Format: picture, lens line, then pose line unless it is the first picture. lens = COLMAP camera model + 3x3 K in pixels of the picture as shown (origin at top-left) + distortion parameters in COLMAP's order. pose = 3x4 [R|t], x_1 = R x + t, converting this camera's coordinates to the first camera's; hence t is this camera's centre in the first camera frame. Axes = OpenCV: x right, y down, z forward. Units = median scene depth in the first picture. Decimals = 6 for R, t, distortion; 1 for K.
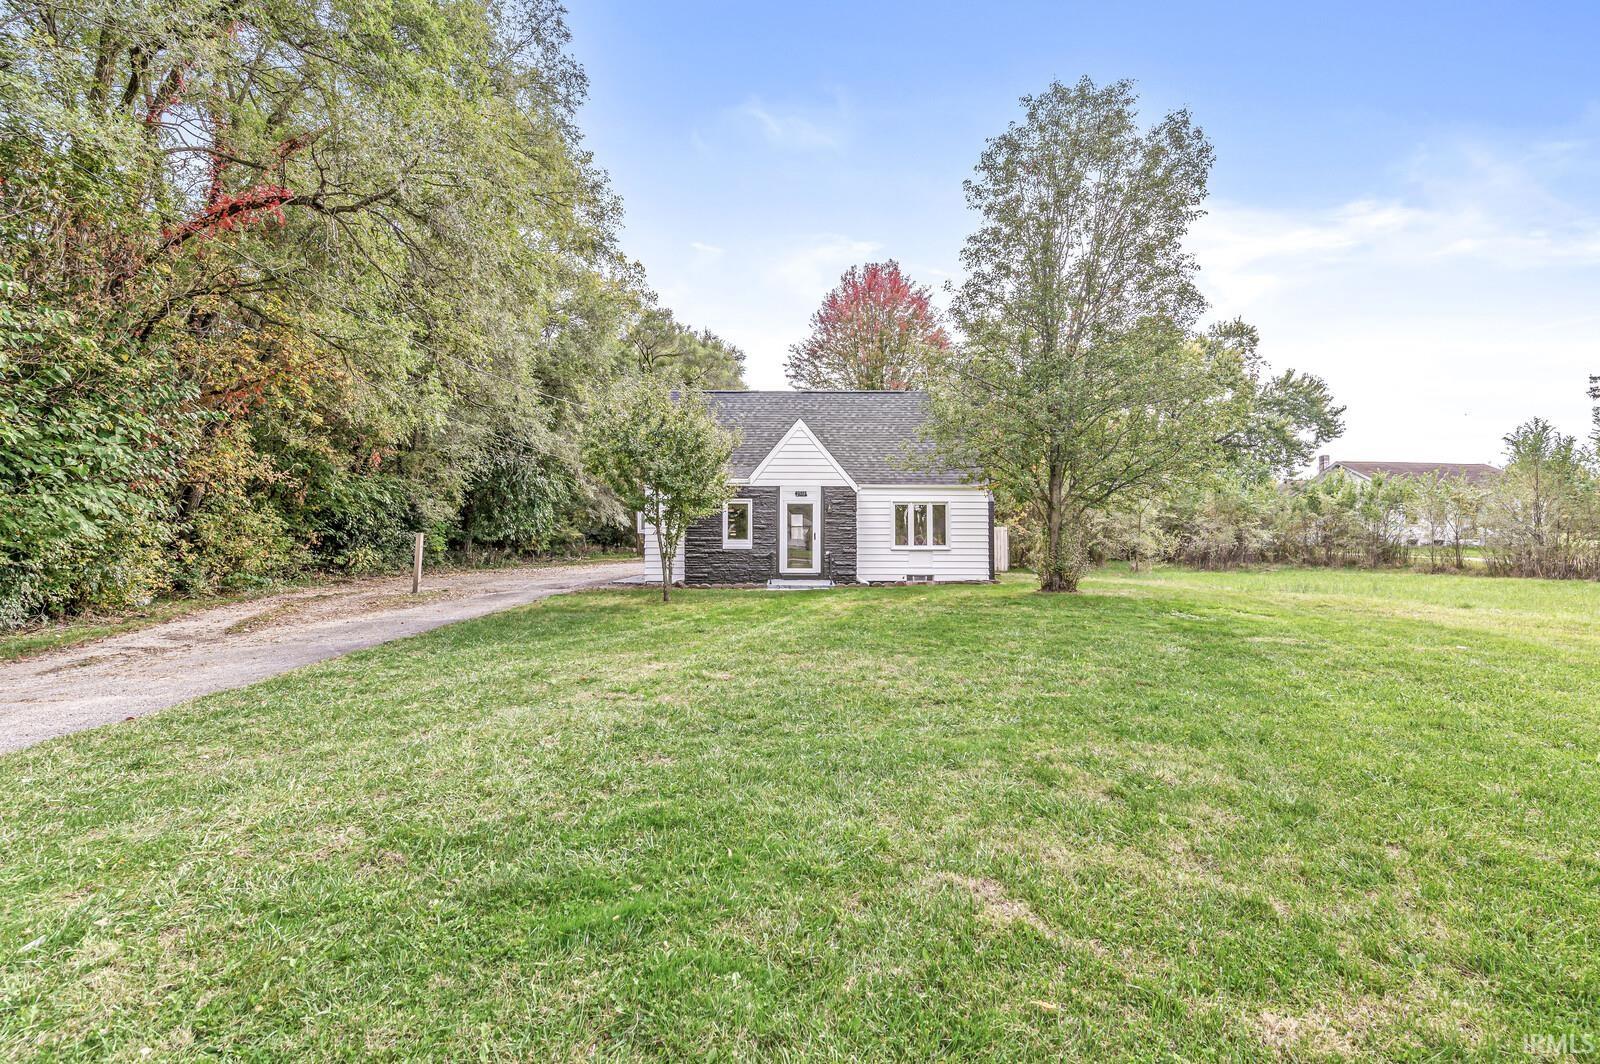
lens RADIAL K [[706.9, 0, 800.0], [0, 706.9, 532.0], [0, 0, 1]] dist [-0.004153, -0.000116]
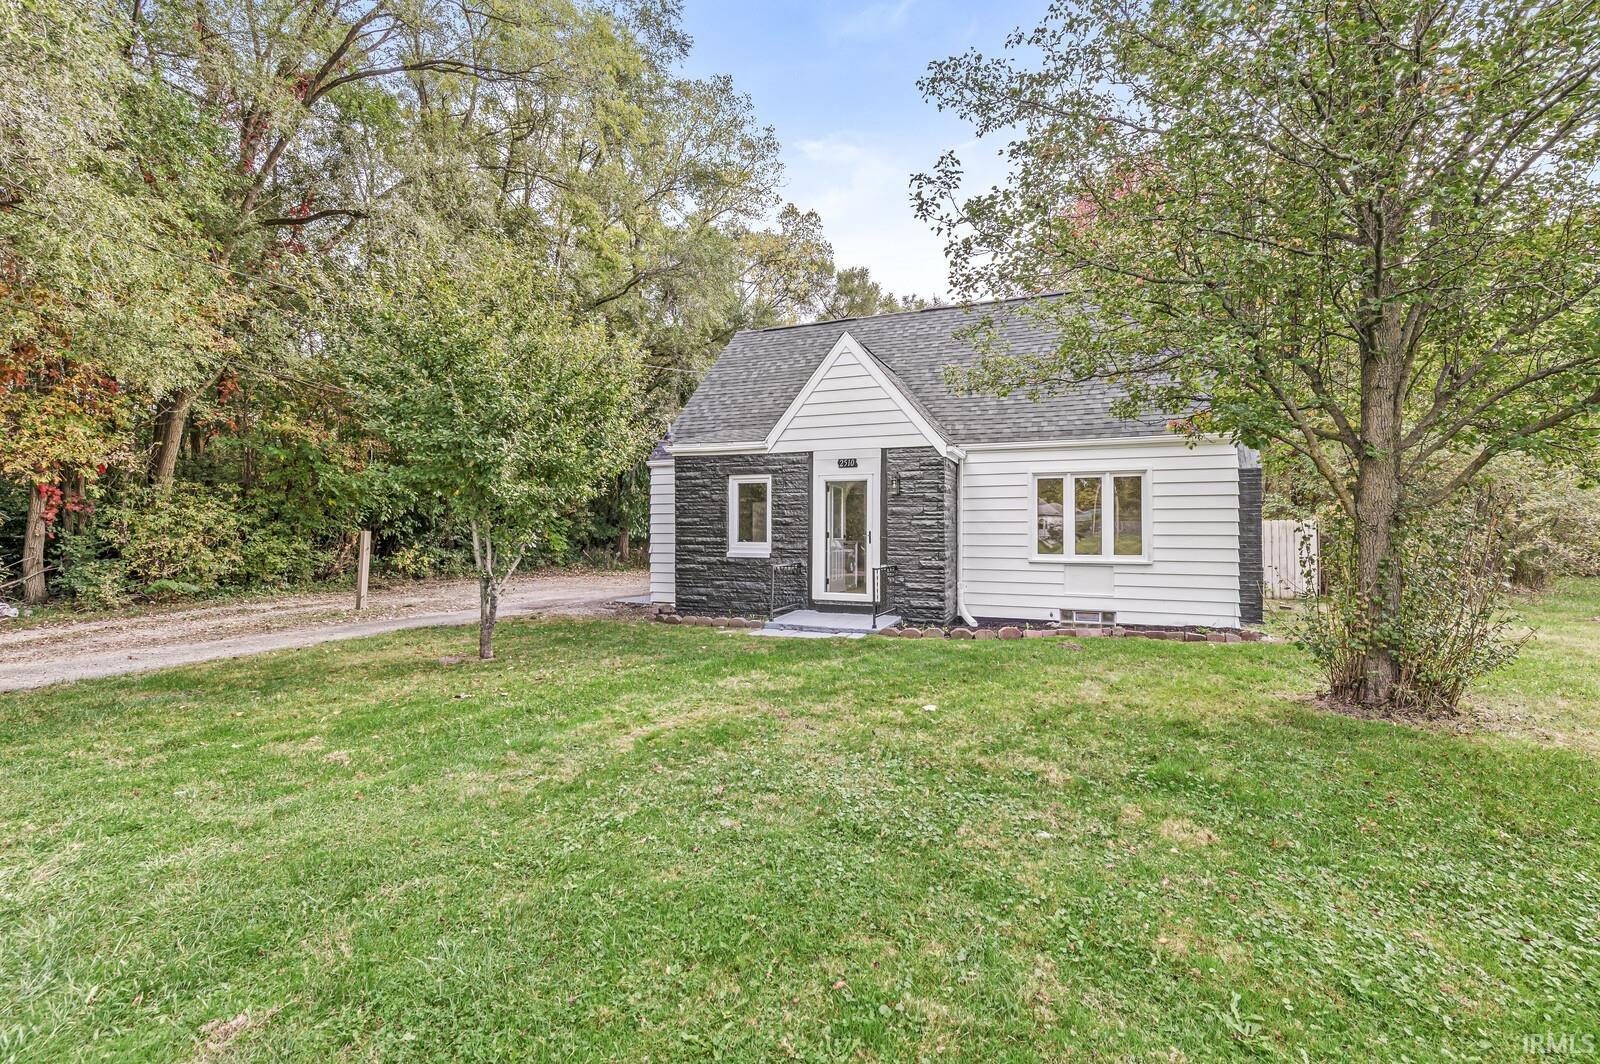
lens RADIAL K [[701.5, 0, 800.0], [0, 701.5, 532.0], [0, 0, 1]] dist [0.007201, -0.000271]
pose [[0.921053, -0.000072, -0.389437, 0.186612], [0.002391, 0.999982, 0.005472, -0.001183], [0.389430, -0.005971, 0.921037, 0.456496]]
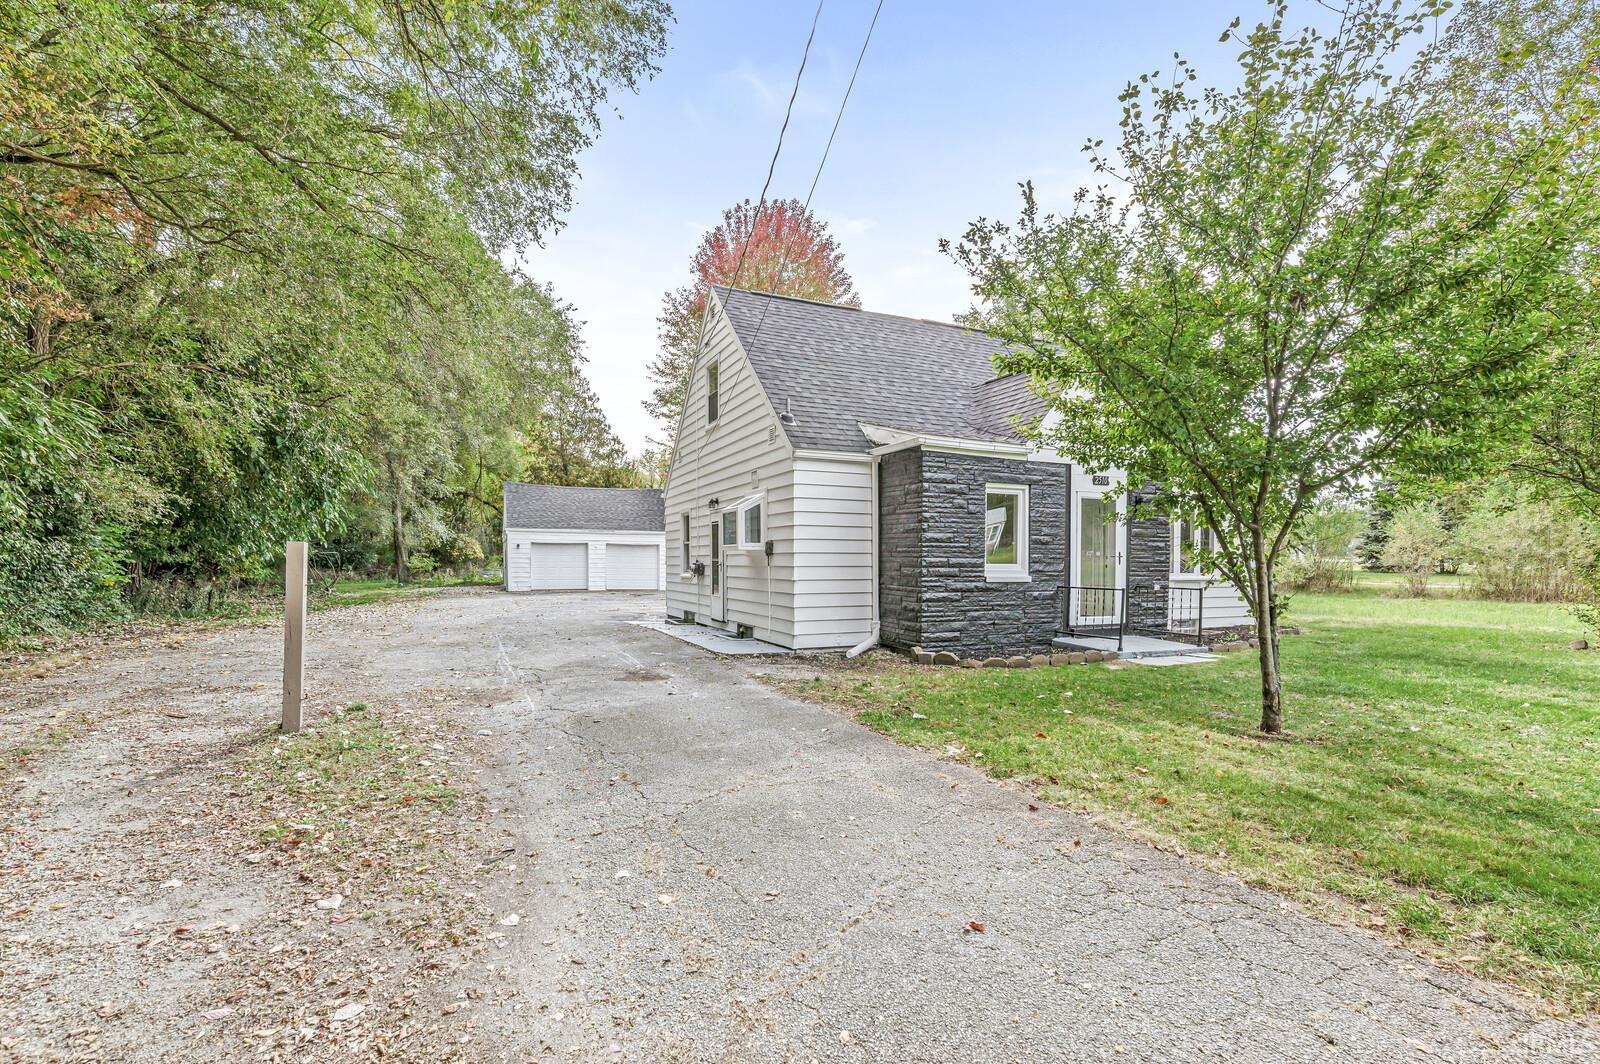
lens RADIAL K [[730.3, 0, 800.4], [0, 730.3, 561.7], [0, 0, 1]] dist [0.000678, -0.000079]
pose [[0.907783, 0.003584, 0.419424, -0.446569], [-0.009193, 0.999893, 0.011353, 0.004666], [-0.419338, -0.014162, 0.907719, 0.576687]]
